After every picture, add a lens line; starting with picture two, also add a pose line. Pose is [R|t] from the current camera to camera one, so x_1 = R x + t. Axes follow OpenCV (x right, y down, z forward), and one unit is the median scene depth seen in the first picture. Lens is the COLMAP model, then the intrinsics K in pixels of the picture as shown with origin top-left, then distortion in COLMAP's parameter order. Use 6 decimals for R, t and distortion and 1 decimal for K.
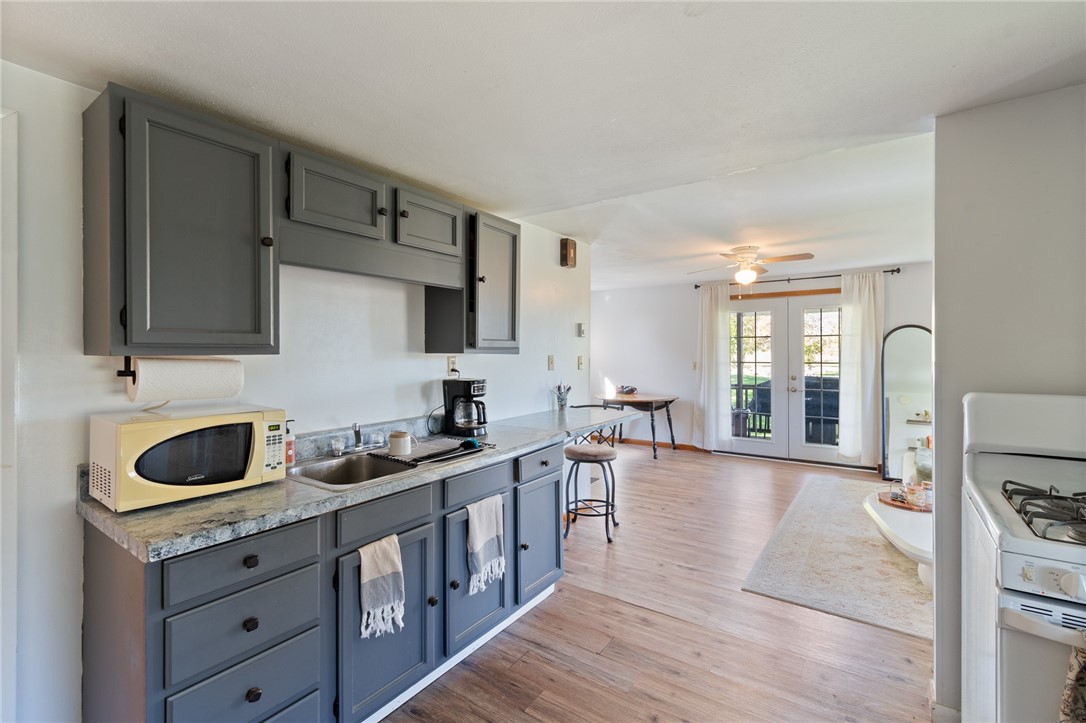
lens RADIAL K [[480.2, 0, 541.9], [0, 480.2, 356.8], [0, 0, 1]] dist [0.000214, 0.000078]
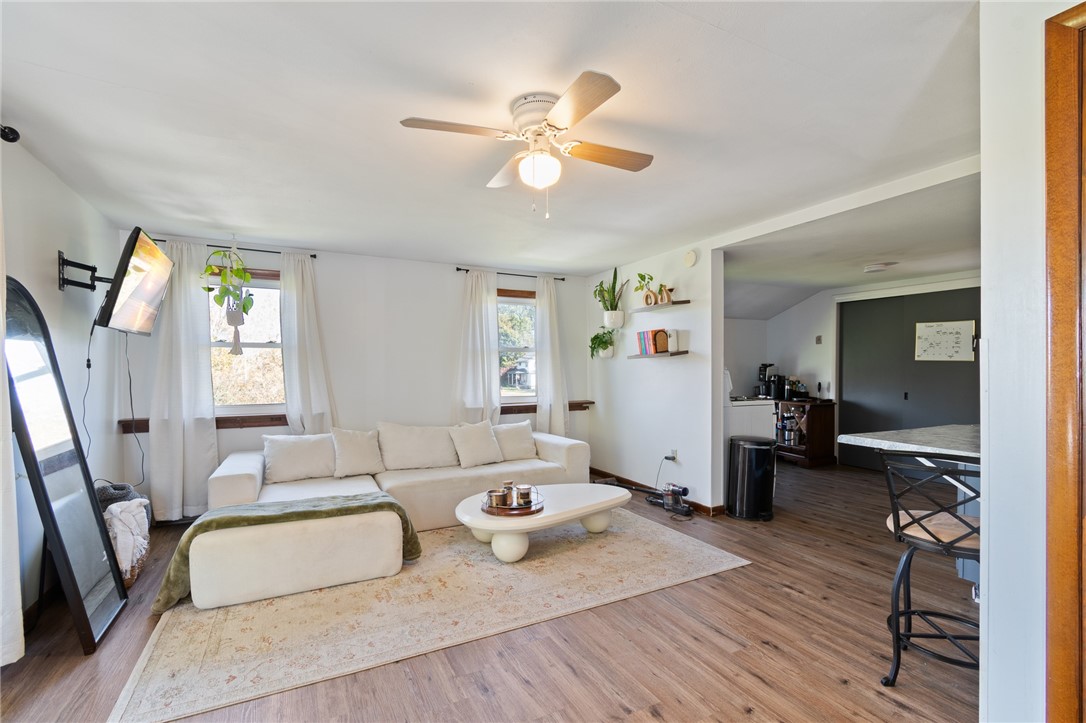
lens RADIAL K [[480.2, 0, 541.8], [0, 480.2, 367.6], [0, 0, 1]] dist [0.000214, 0.000078]
pose [[-0.882921, 0.009224, 0.469432, 0.252772], [0.014919, 0.999853, 0.008415, 0.013633], [-0.469285, 0.014433, -0.882929, 1.730500]]
